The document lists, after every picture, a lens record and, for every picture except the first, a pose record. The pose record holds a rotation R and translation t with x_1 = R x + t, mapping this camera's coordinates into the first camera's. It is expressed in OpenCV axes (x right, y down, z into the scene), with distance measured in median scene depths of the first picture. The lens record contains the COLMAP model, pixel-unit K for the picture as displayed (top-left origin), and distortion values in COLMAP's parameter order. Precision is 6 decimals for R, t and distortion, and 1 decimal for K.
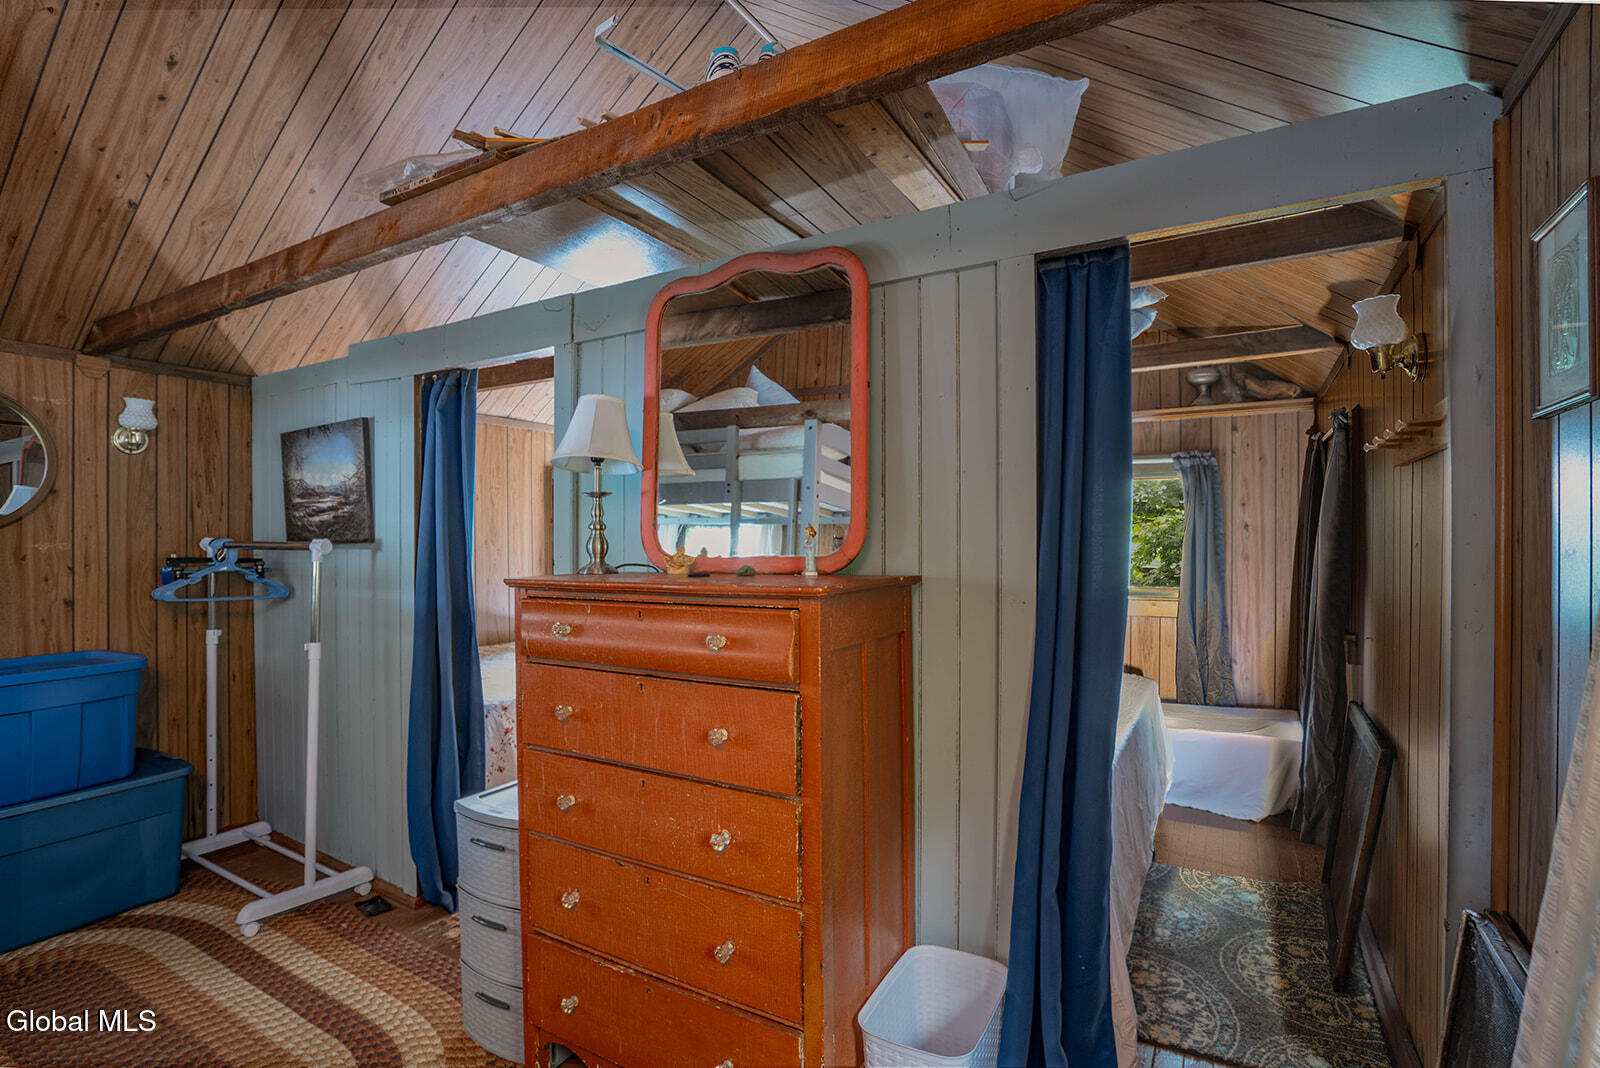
lens RADIAL K [[725.3, 0, 803.6], [0, 725.3, 538.4], [0, 0, 1]] dist [-0.026031, 0.002416]
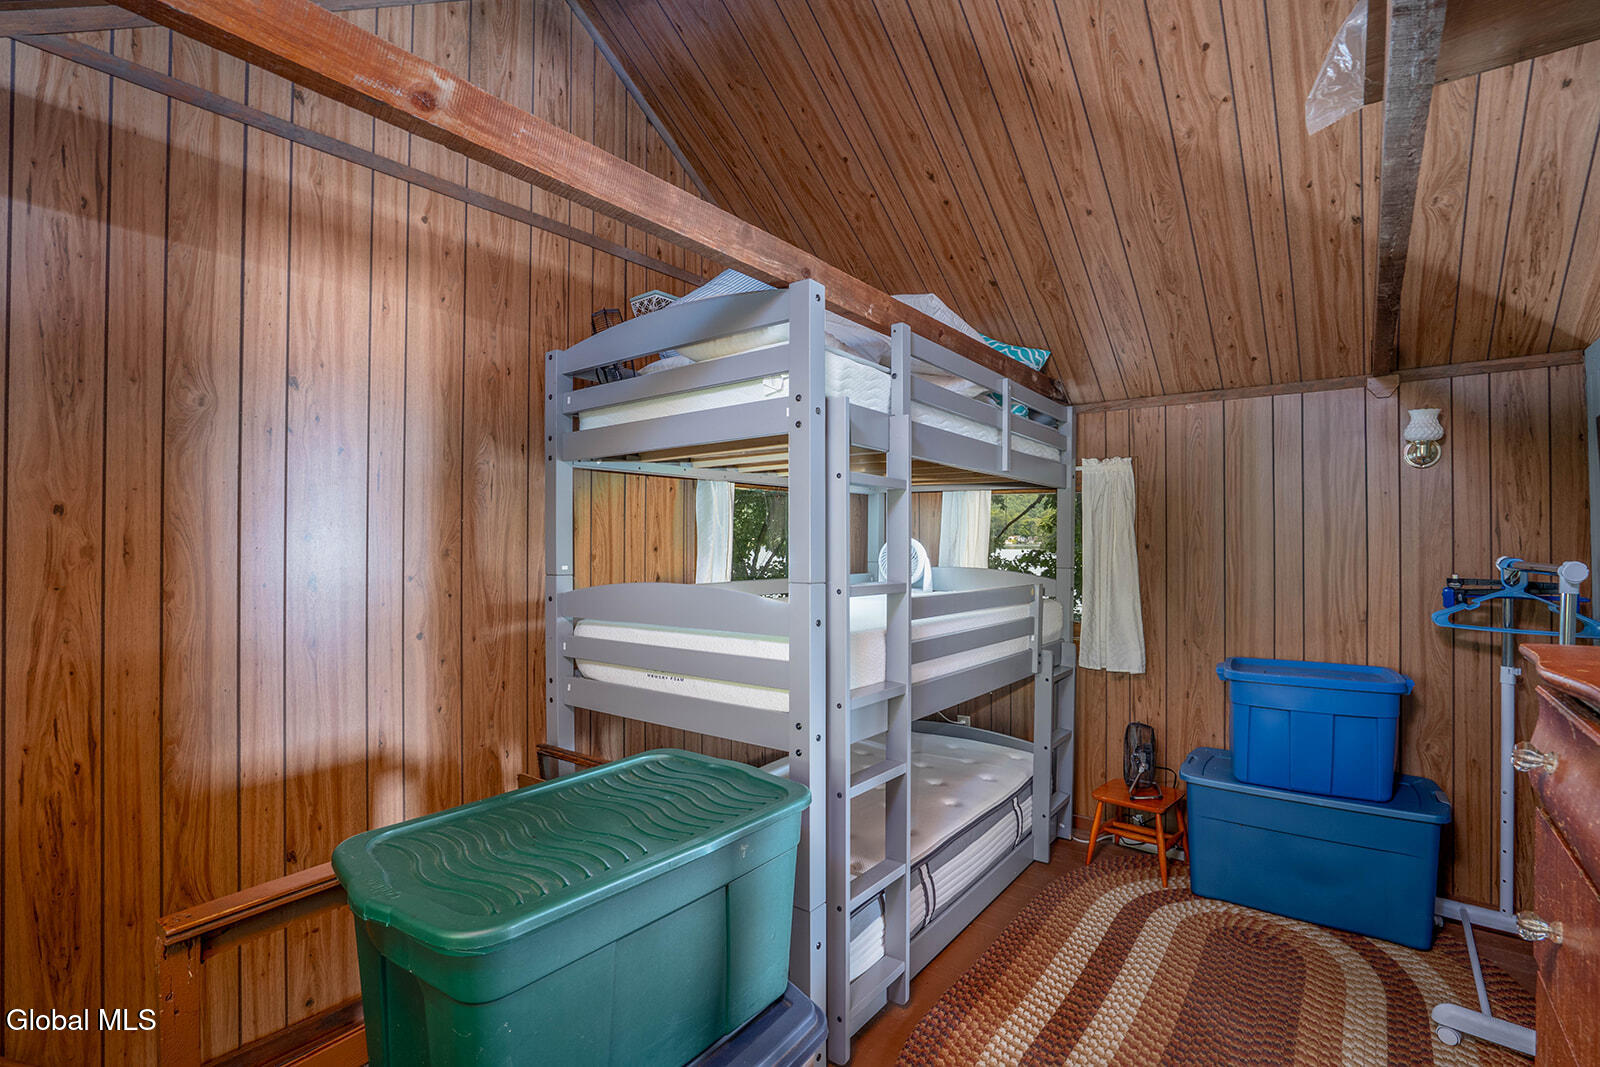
lens RADIAL K [[725.3, 0, 802.5], [0, 725.3, 539.3], [0, 0, 1]] dist [-0.026031, 0.002416]
pose [[-0.141730, -0.010479, -0.989850, 0.123245], [-0.003187, 0.999944, -0.010130, -0.011643], [0.989900, 0.001719, -0.141756, 0.329470]]
